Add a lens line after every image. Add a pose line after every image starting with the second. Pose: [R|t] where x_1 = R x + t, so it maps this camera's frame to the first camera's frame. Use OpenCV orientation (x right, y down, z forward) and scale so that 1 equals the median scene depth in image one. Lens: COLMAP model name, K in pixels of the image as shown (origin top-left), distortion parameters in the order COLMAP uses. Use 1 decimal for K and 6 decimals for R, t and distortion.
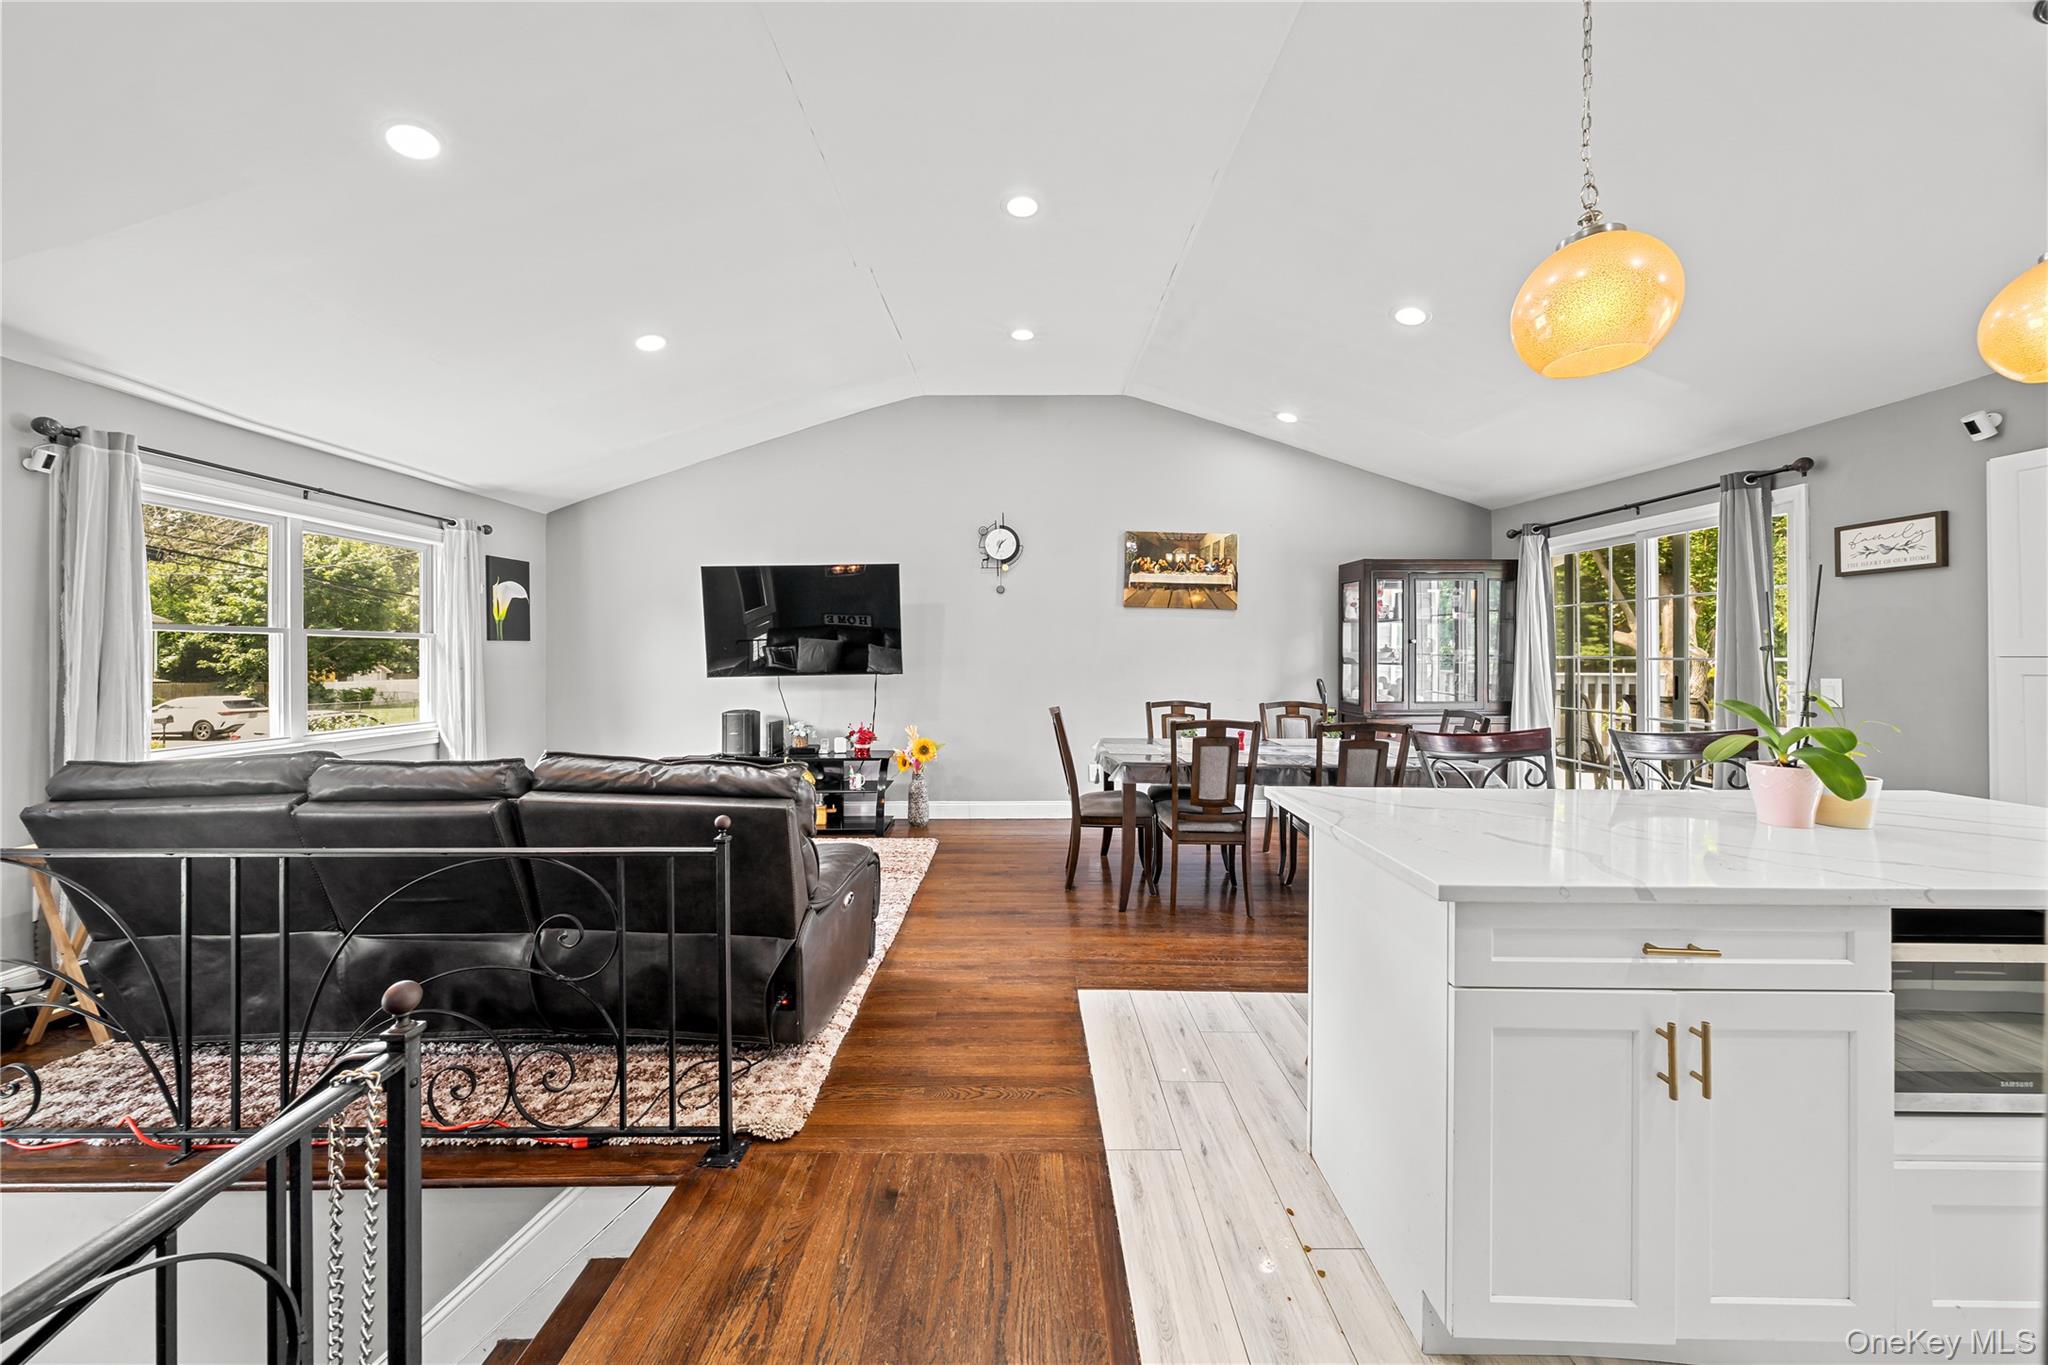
lens RADIAL K [[706.8, 0, 1027.8], [0, 706.8, 653.0], [0, 0, 1]] dist [0.000060, 0.000110]
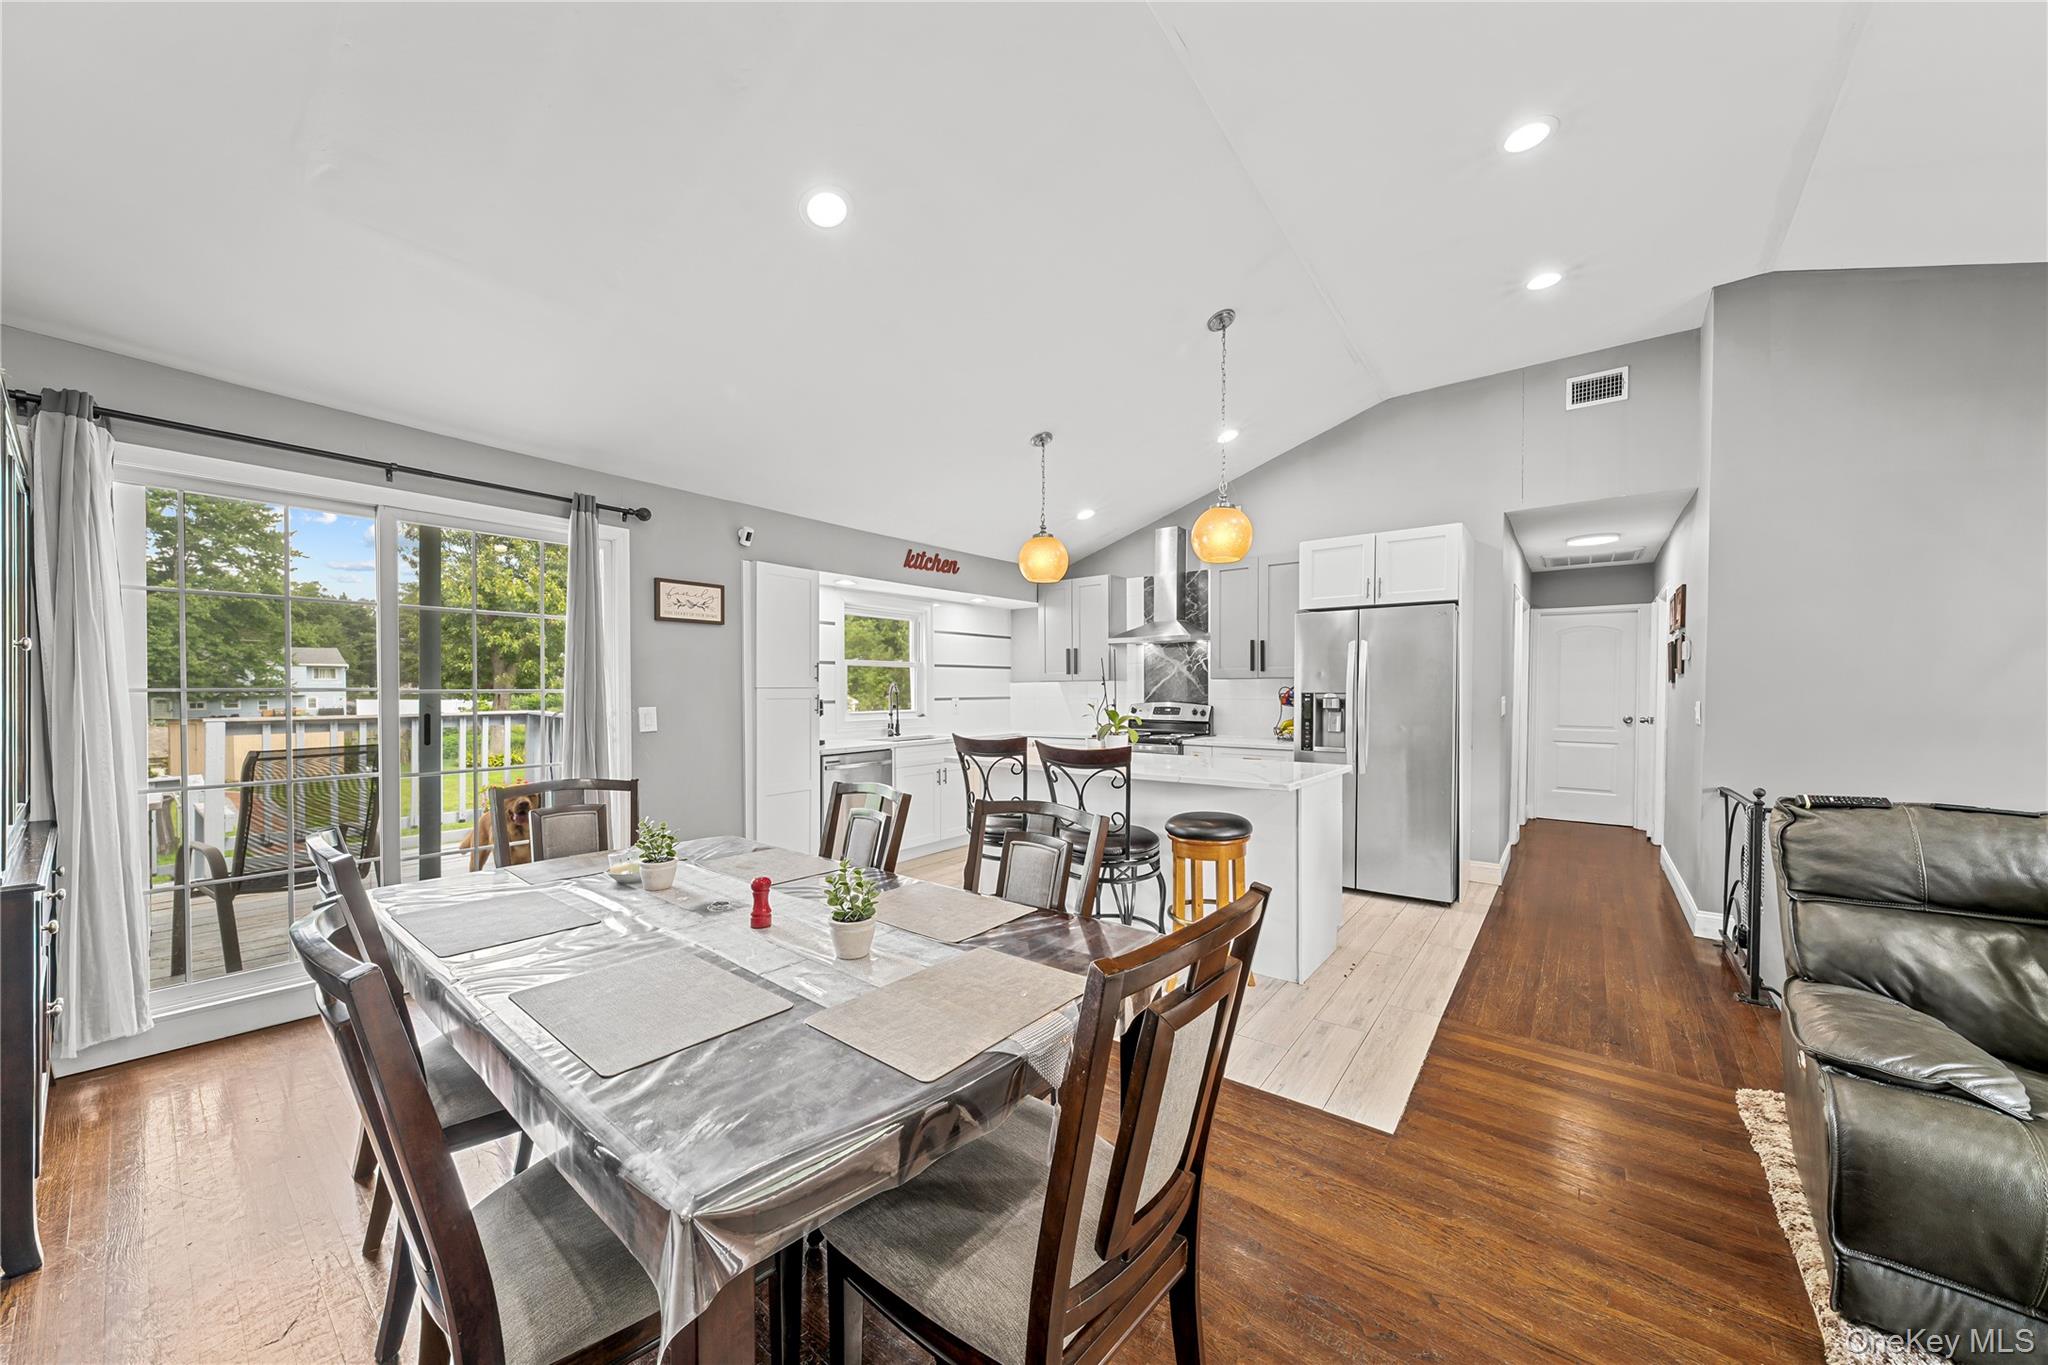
lens RADIAL K [[717.6, 0, 1027.0], [0, 717.6, 707.9], [0, 0, 1]] dist [0.000253, -0.000040]
pose [[-0.786399, -0.016781, 0.617491, -0.054663], [-0.000983, 0.999664, 0.025915, 0.004680], [-0.617719, 0.019772, -0.786151, 1.161989]]
